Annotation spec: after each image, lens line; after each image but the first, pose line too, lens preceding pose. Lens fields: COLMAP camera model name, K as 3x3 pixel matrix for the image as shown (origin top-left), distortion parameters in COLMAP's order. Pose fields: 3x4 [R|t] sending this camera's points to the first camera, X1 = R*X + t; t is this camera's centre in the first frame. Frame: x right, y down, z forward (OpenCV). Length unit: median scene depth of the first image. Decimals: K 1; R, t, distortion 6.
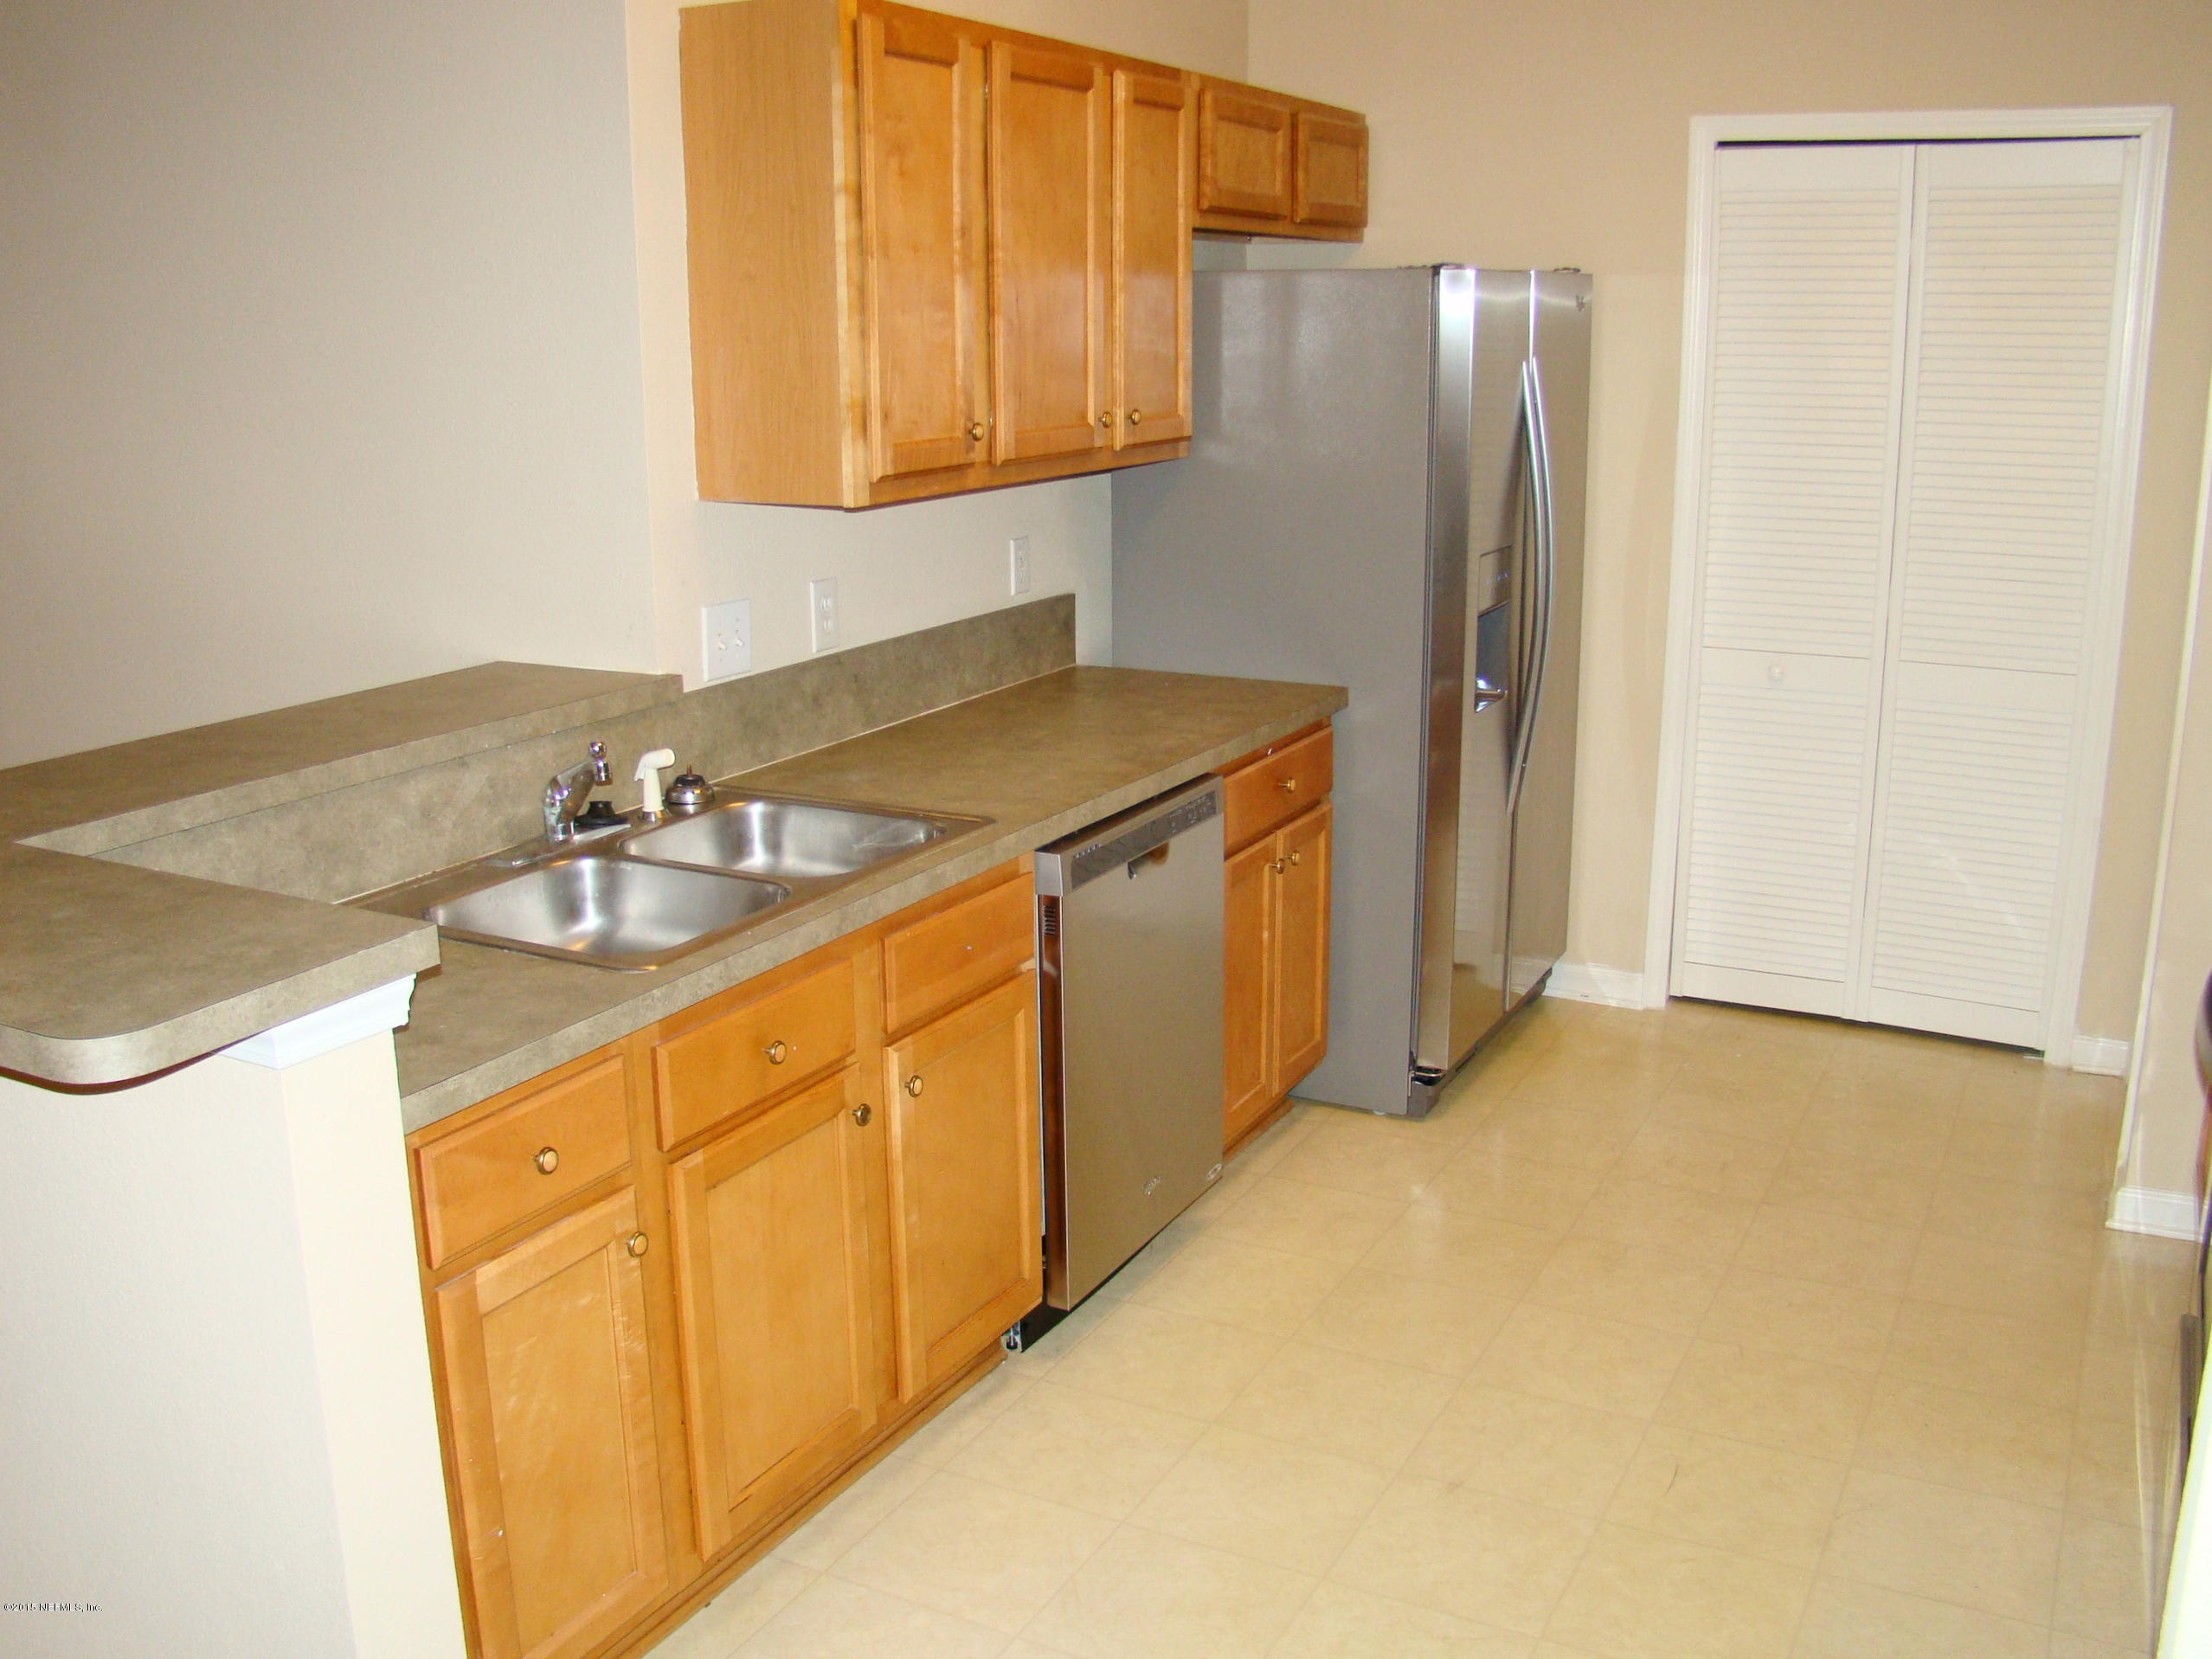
lens RADIAL K [[2022.7, 0, 1106.0], [0, 2022.7, 829.5], [0, 0, 1]] dist [-0.198683, 0.126197]
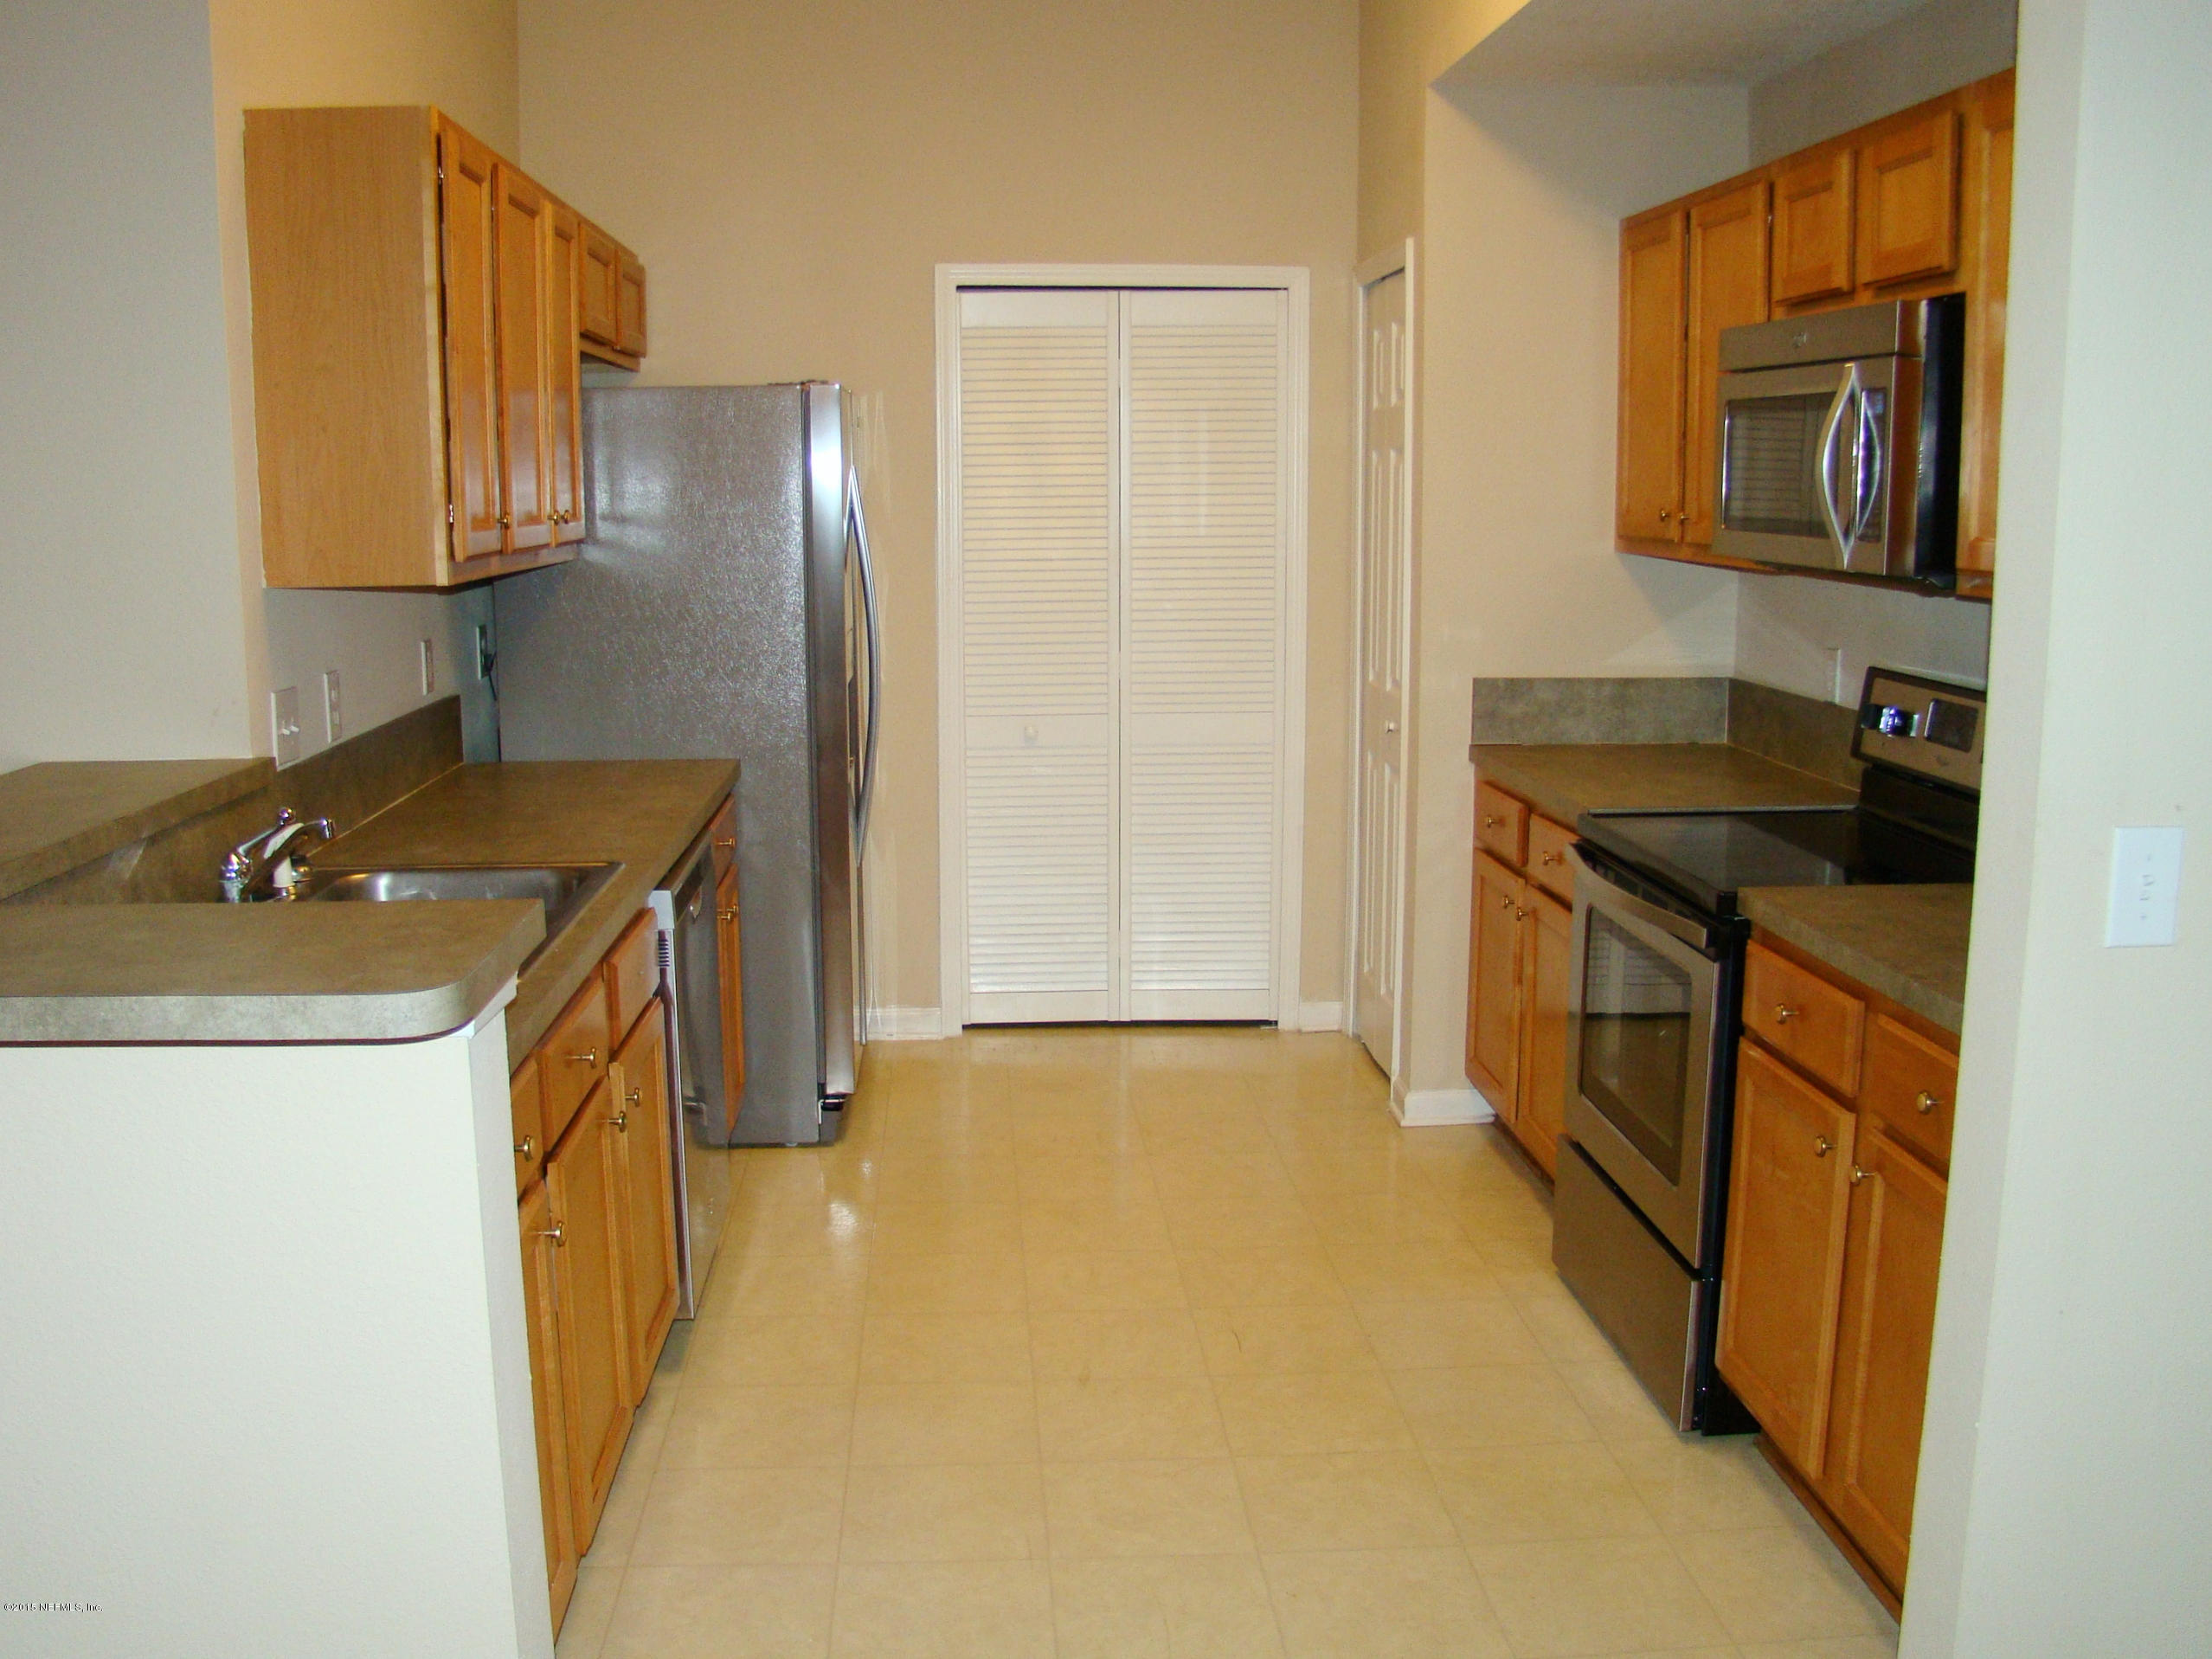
lens RADIAL K [[2022.7, 0, 1106.0], [0, 2022.7, 829.5], [0, 0, 1]] dist [-0.198683, 0.126197]
pose [[0.845928, -0.081685, 0.527004, -0.284835], [0.124541, 0.991134, -0.046285, 0.042478], [-0.518551, 0.104787, 0.848601, -0.039754]]
